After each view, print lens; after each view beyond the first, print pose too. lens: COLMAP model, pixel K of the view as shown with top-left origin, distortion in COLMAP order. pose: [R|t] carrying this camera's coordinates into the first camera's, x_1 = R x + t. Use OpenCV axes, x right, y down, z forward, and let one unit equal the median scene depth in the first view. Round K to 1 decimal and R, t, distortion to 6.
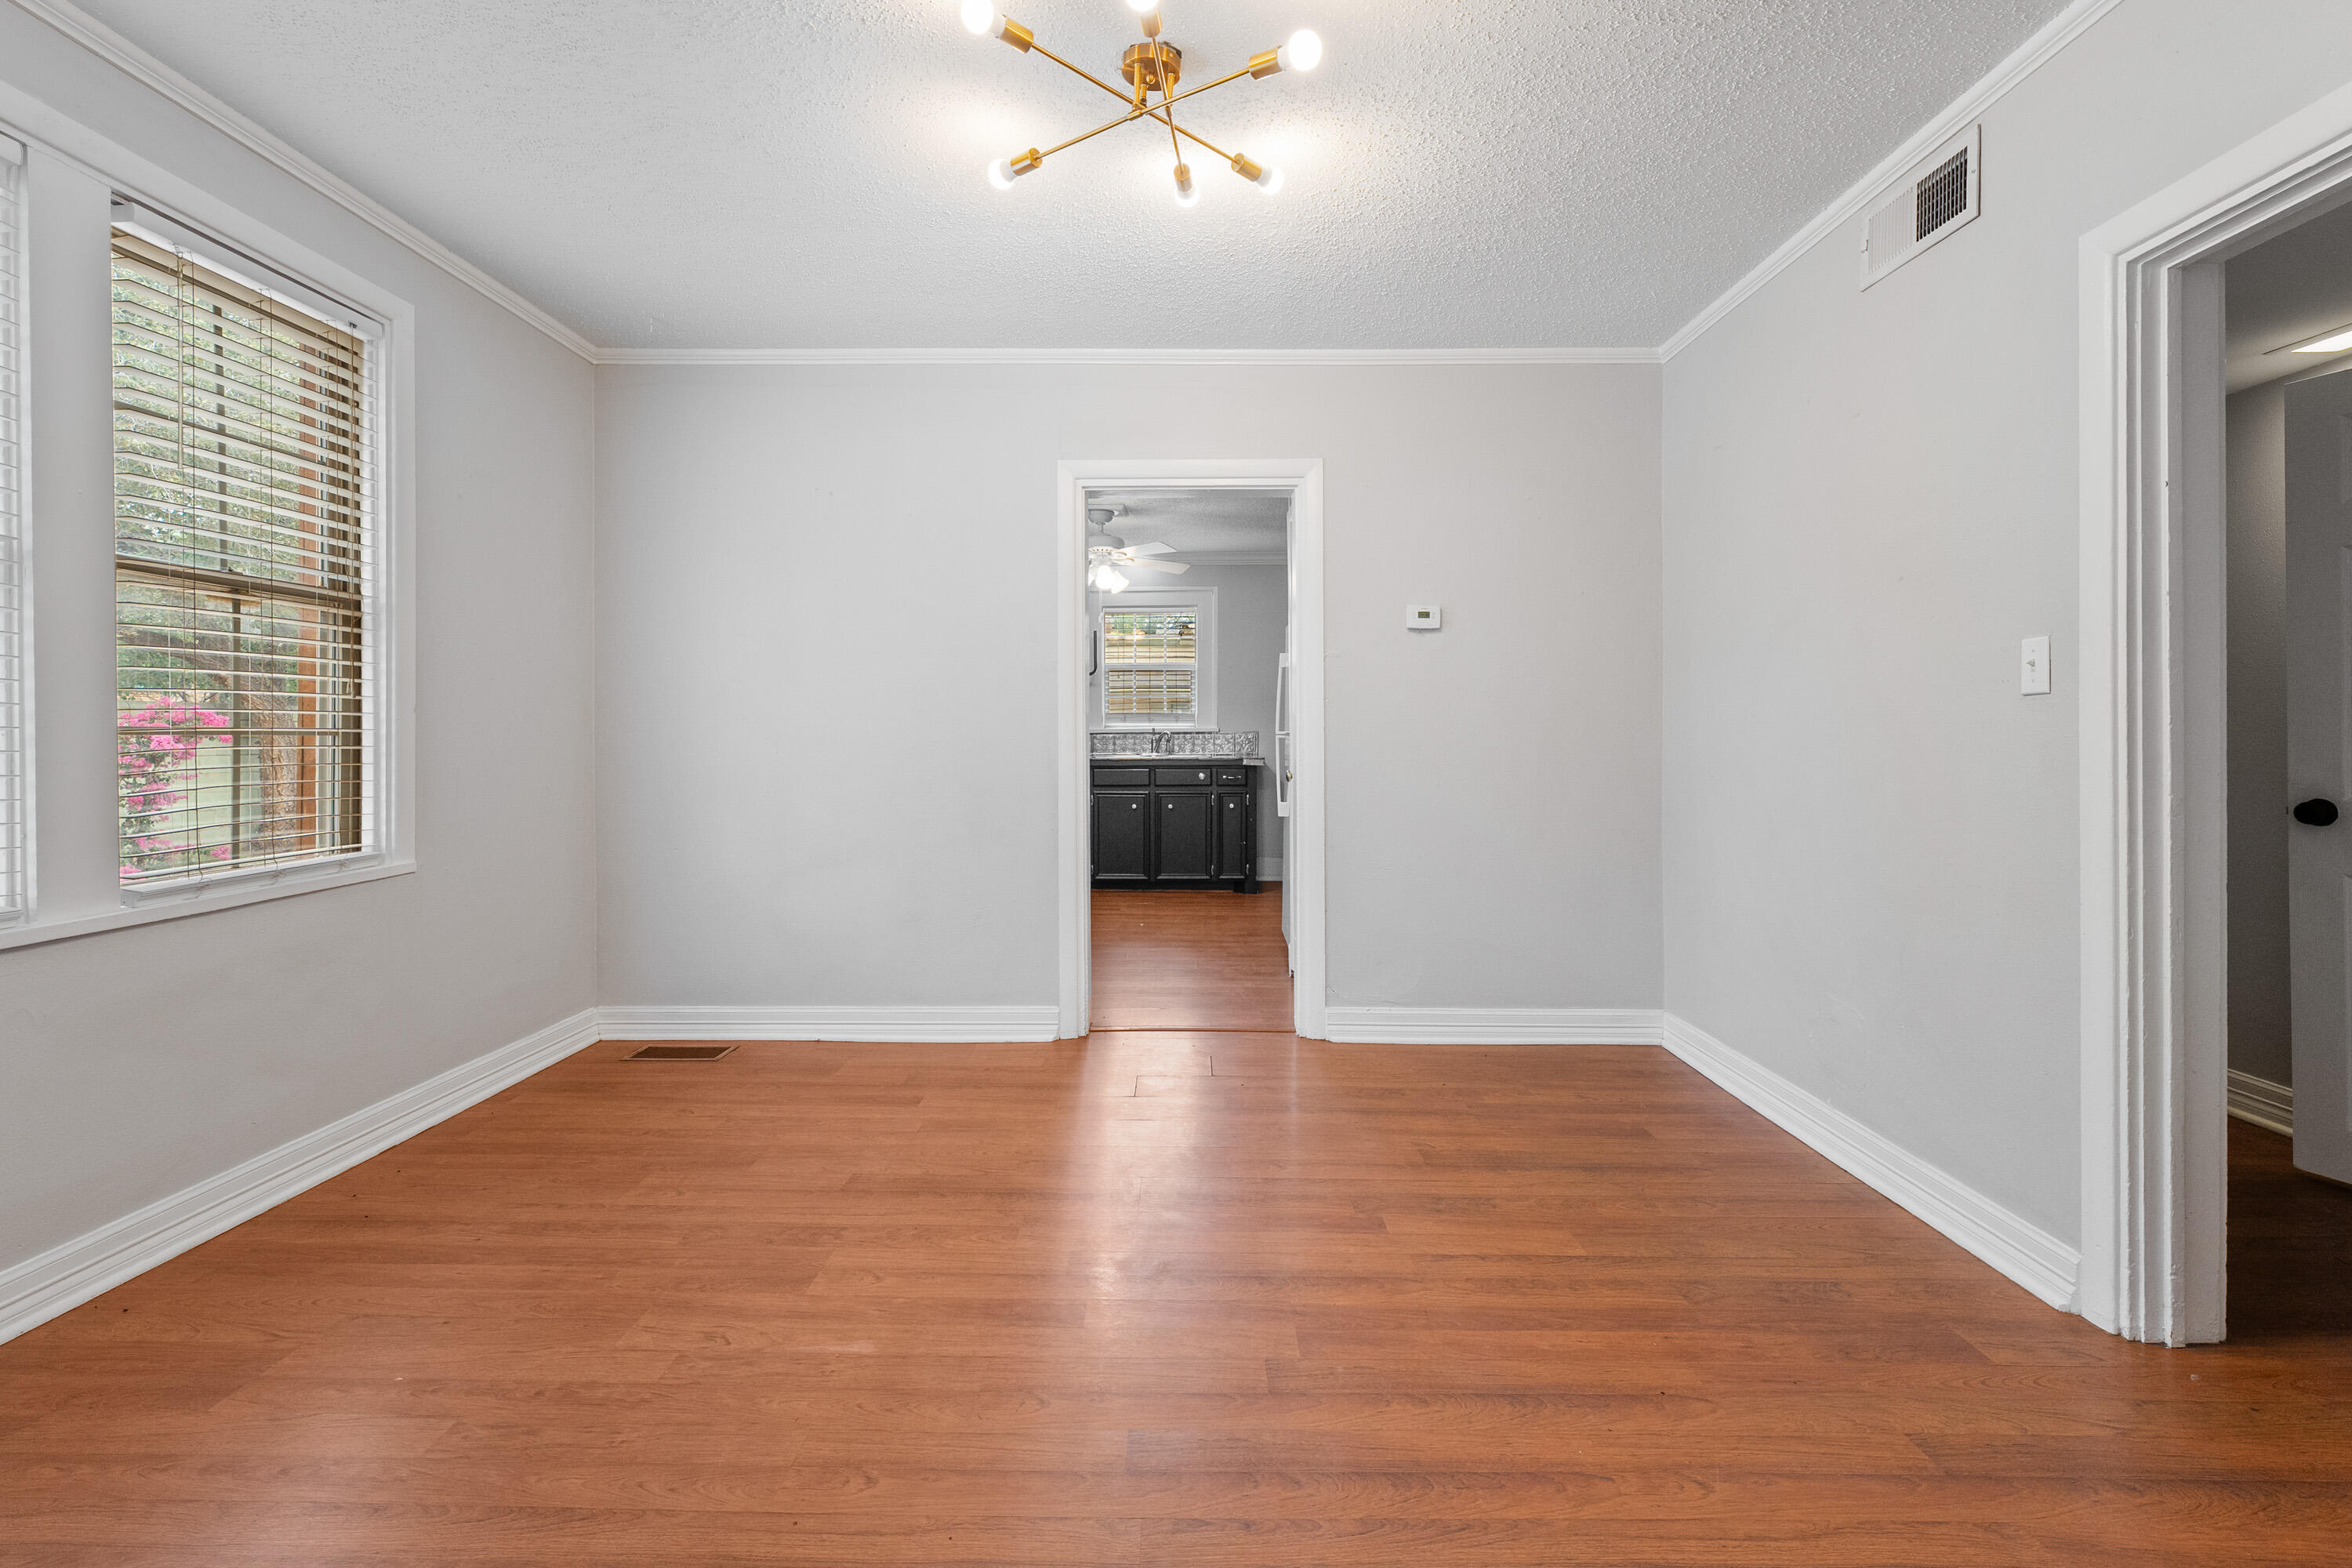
lens RADIAL K [[1066.3, 0, 1196.0], [0, 1066.3, 722.7], [0, 0, 1]] dist [-0.002700, 0.000103]
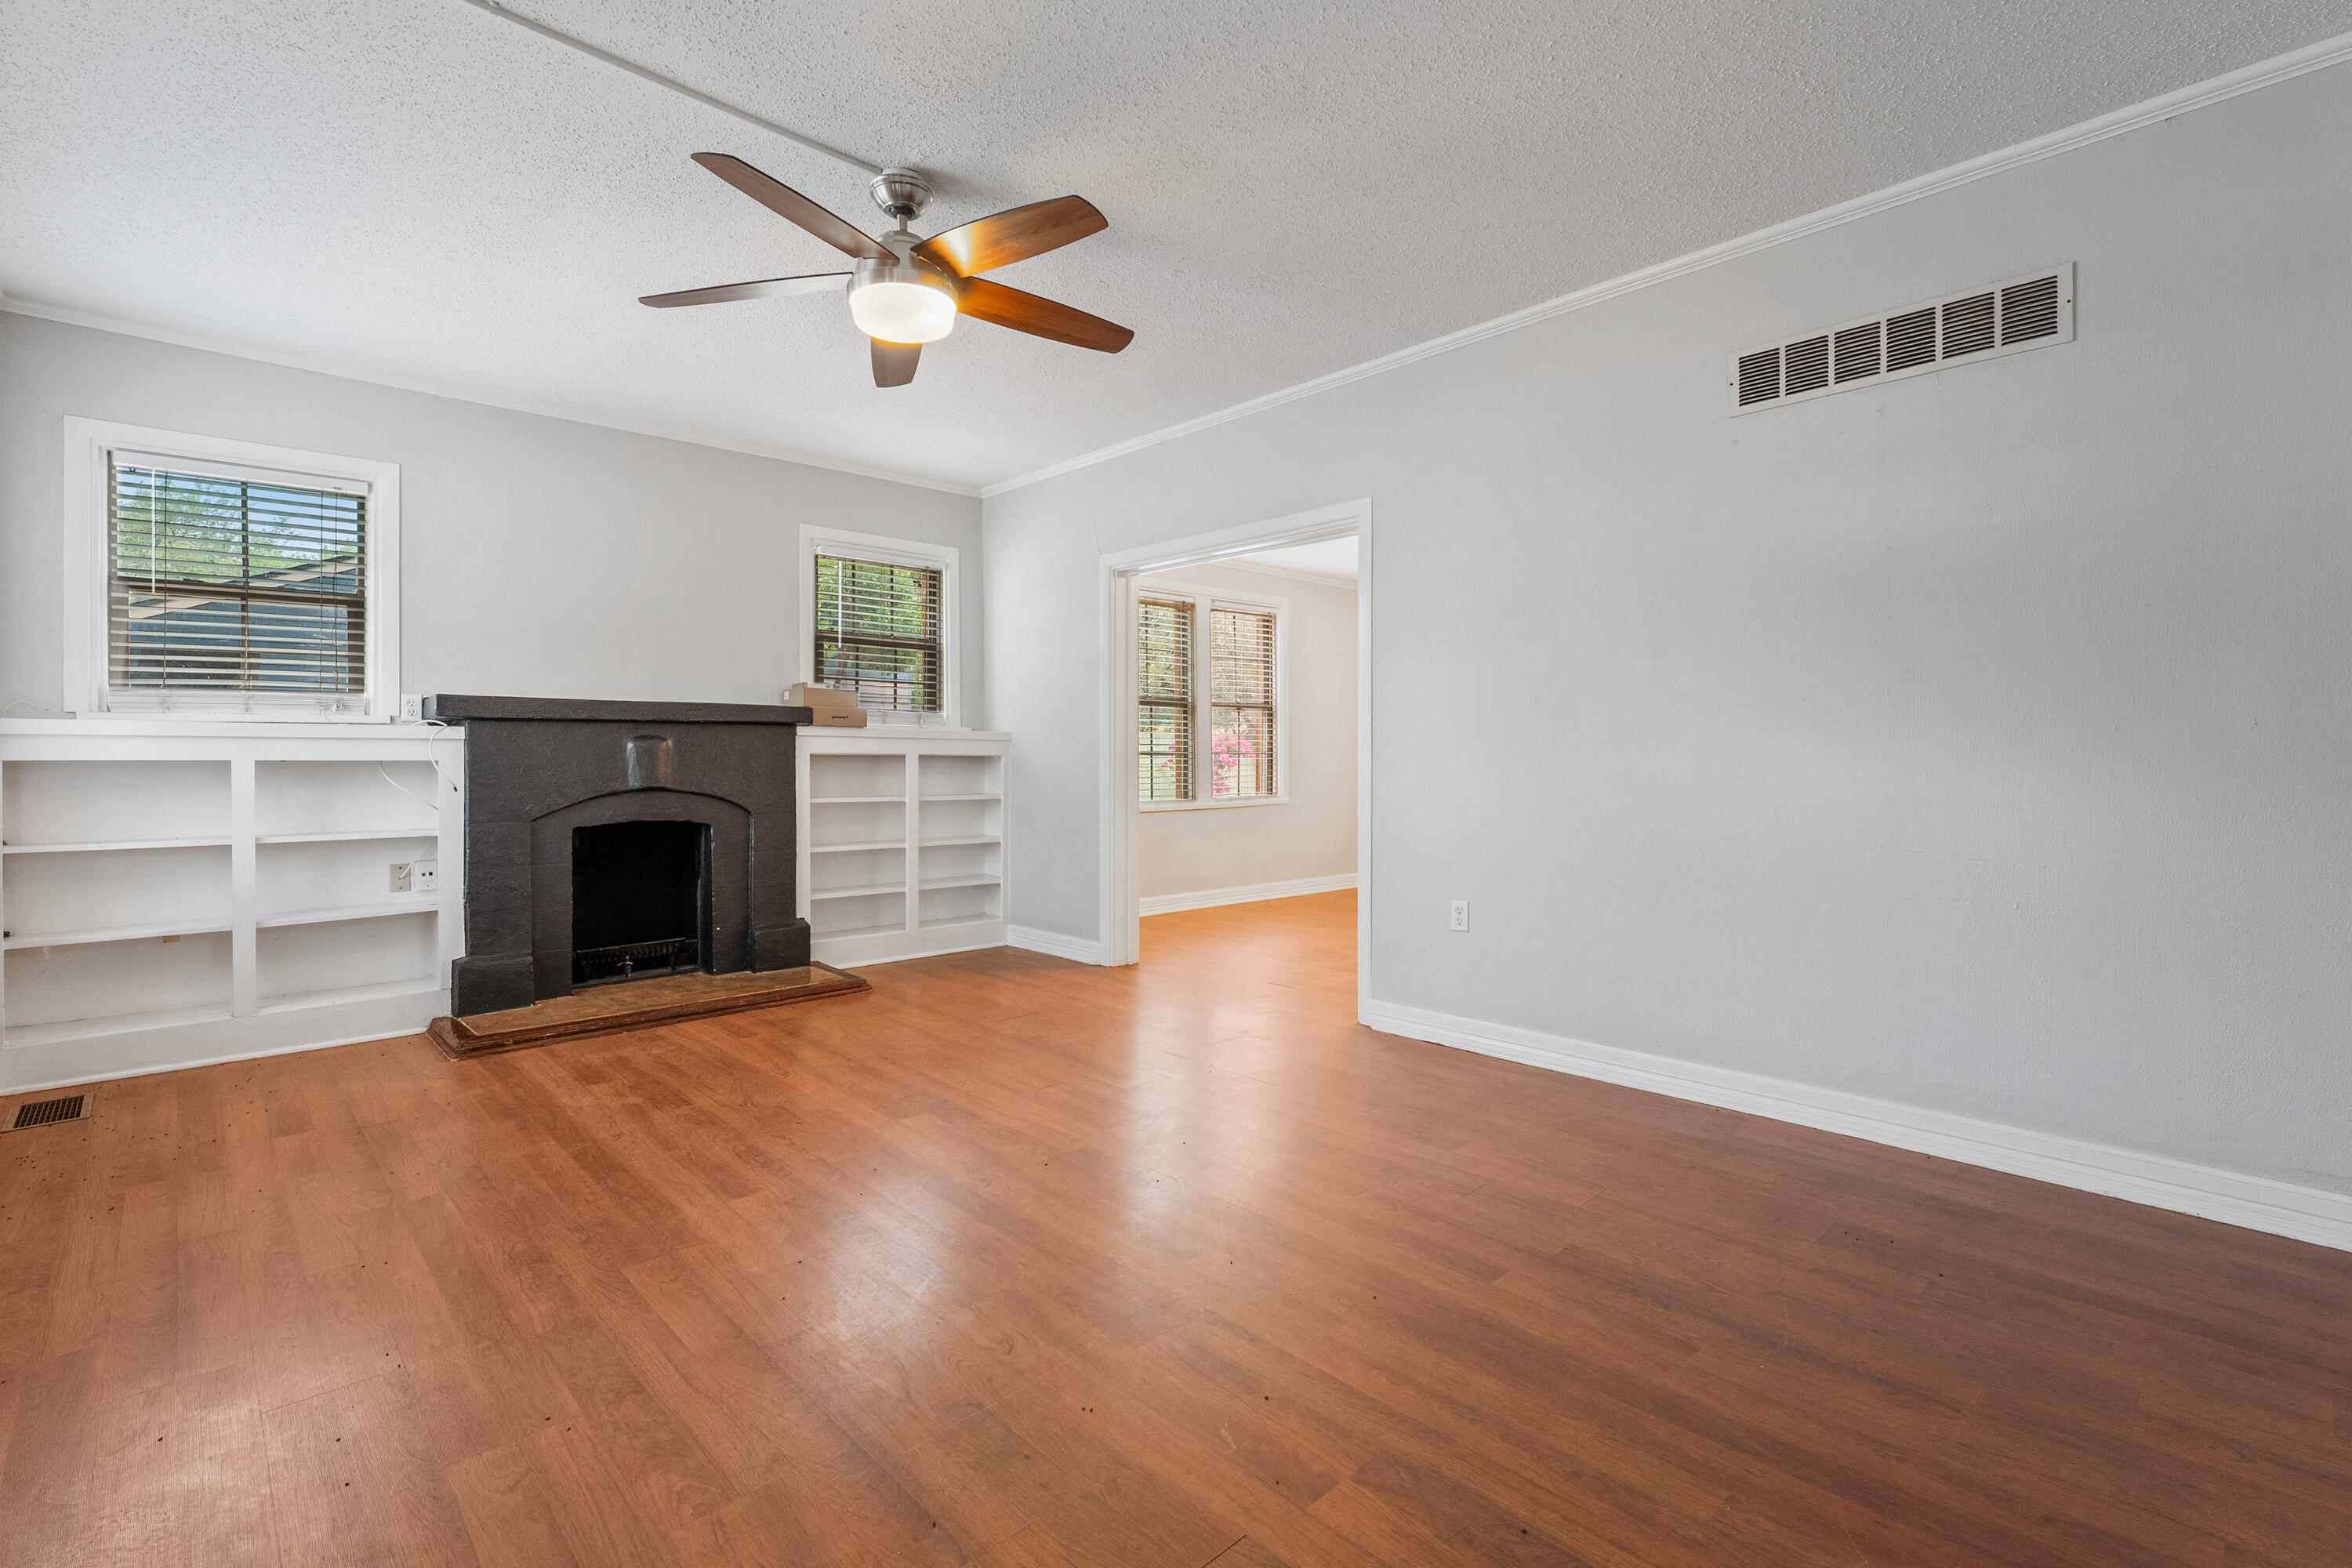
lens RADIAL K [[1066.3, 0, 1175.9], [0, 1066.3, 767.3], [0, 0, 1]] dist [-0.002700, 0.000103]
pose [[0.685557, 0.009271, -0.727960, 0.440275], [0.007258, 0.999782, 0.019568, -0.004442], [0.727983, -0.018698, 0.685340, -0.451909]]
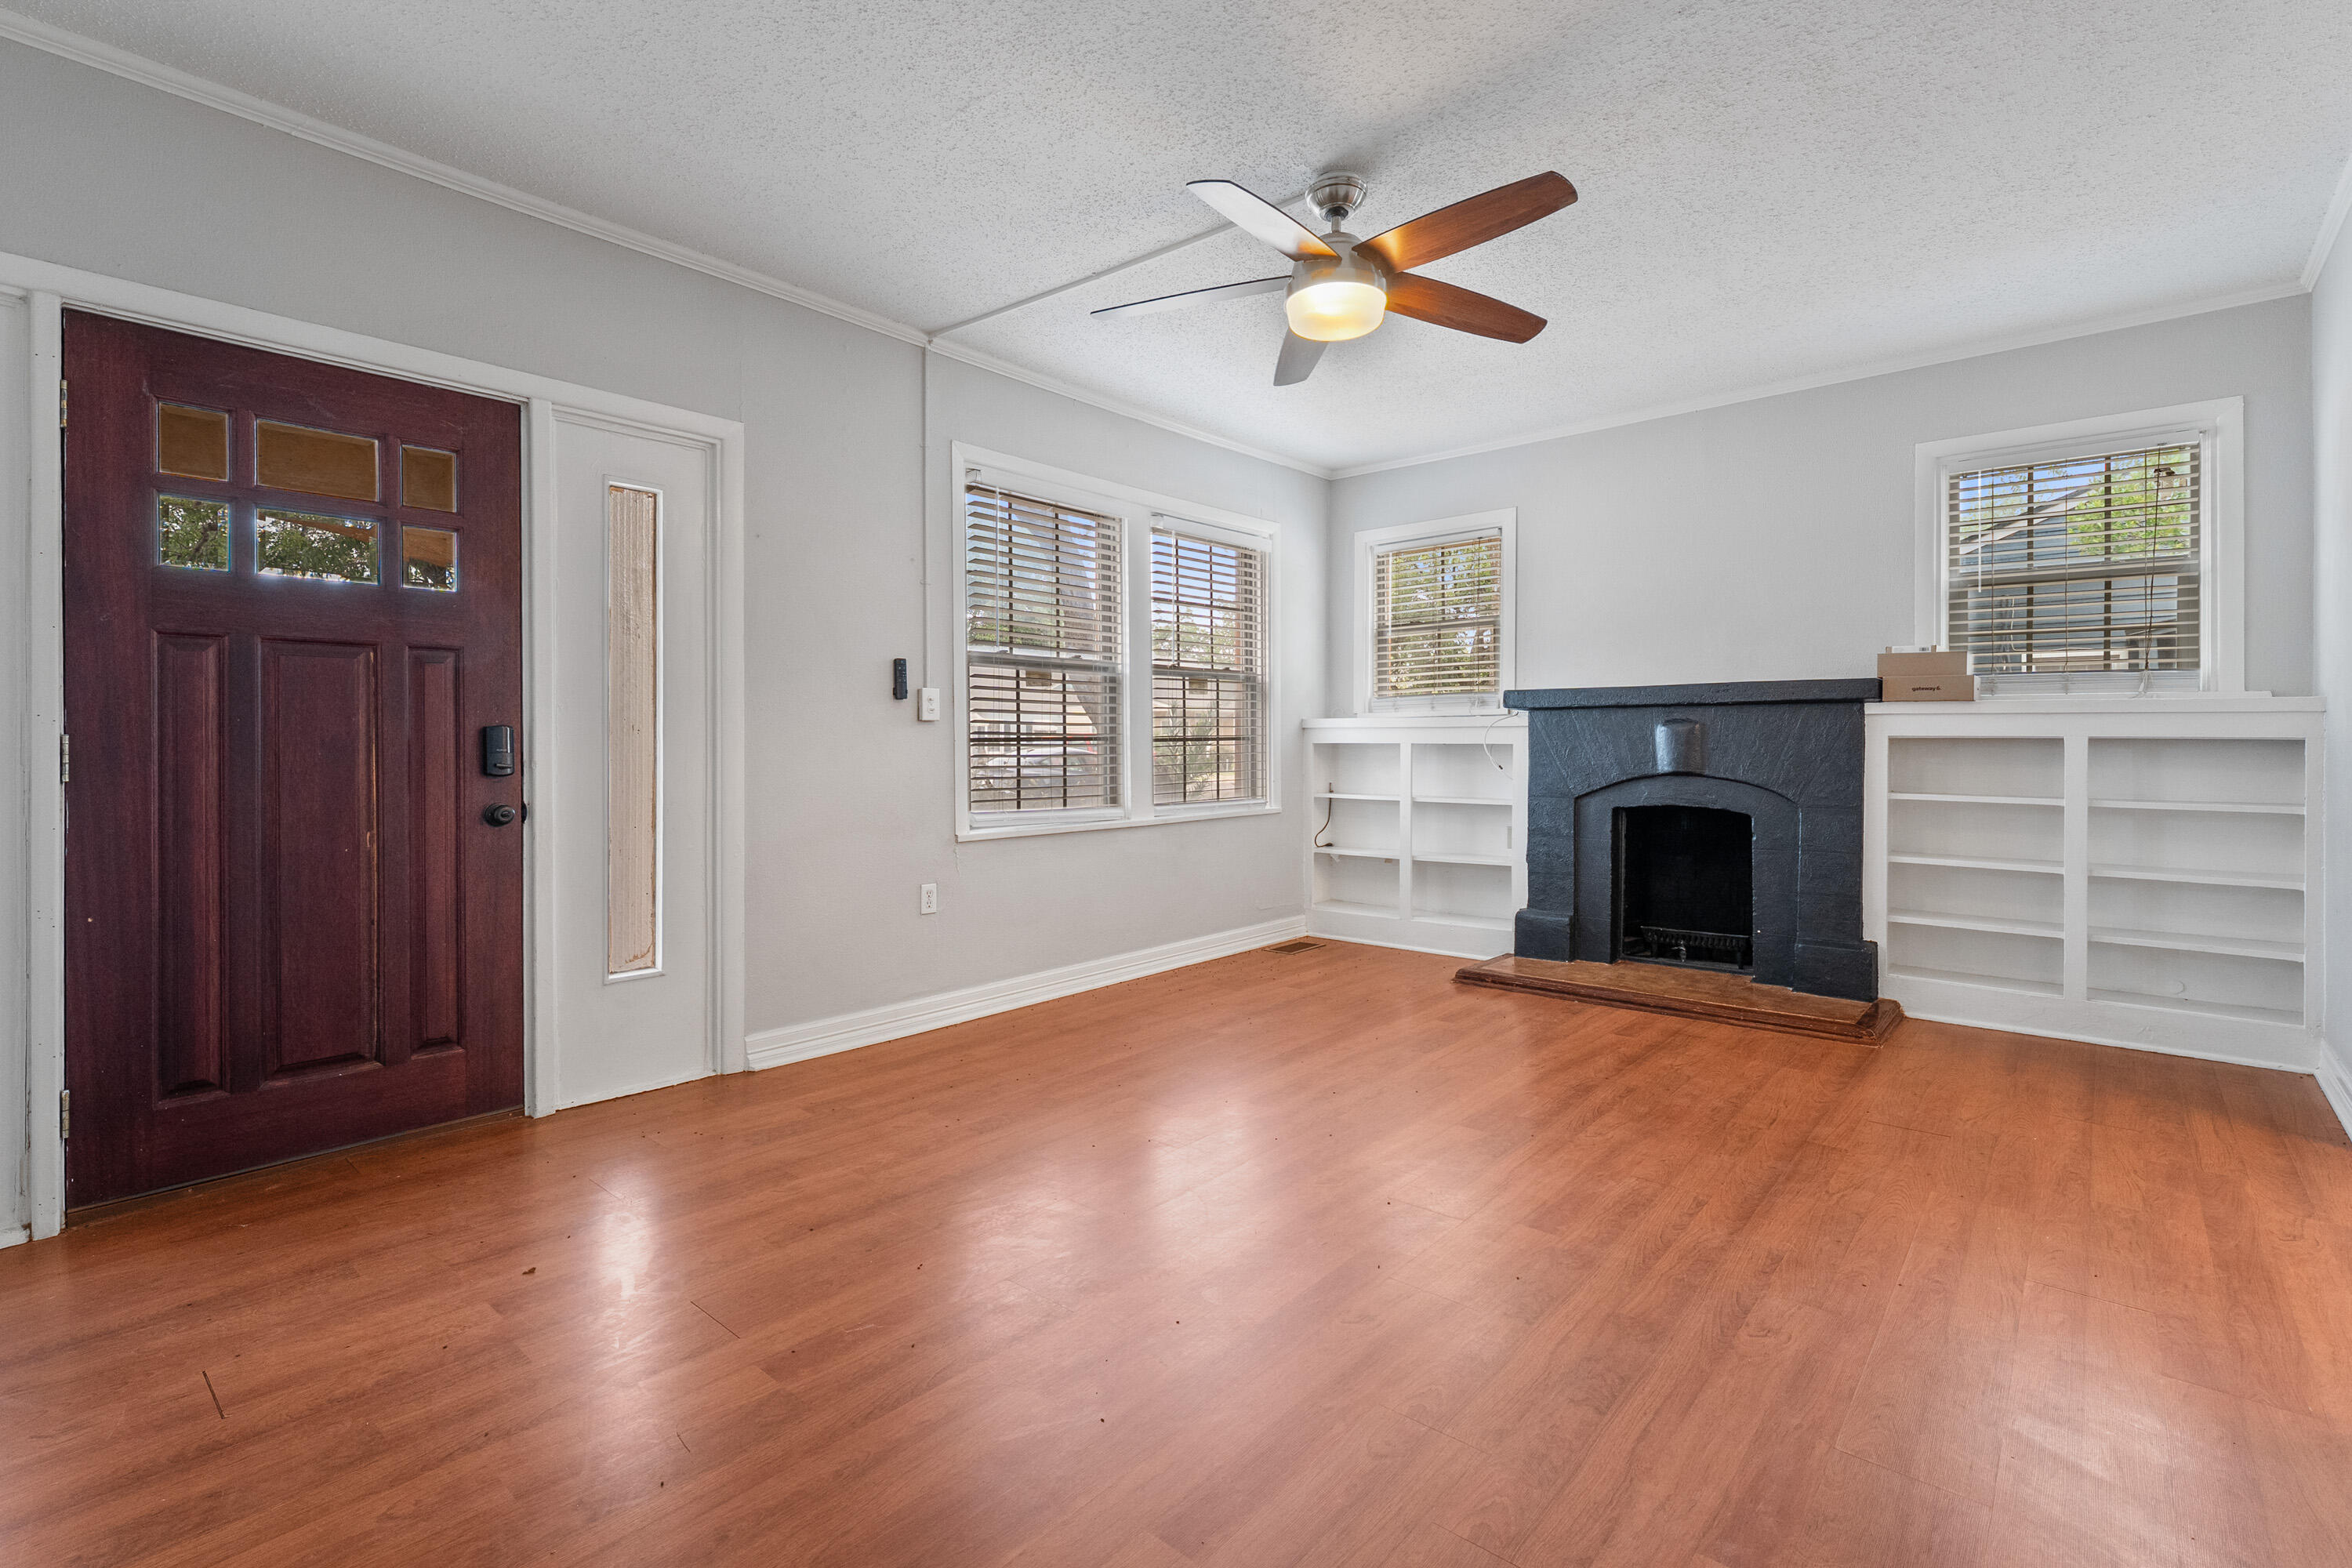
lens RADIAL K [[1066.3, 0, 1160.5], [0, 1066.3, 763.7], [0, 0, 1]] dist [-0.002700, 0.000103]
pose [[-0.659220, 0.023895, -0.751571, 0.433661], [0.013924, 0.999711, 0.019572, -0.003753], [0.751822, 0.002437, -0.659362, -0.047120]]
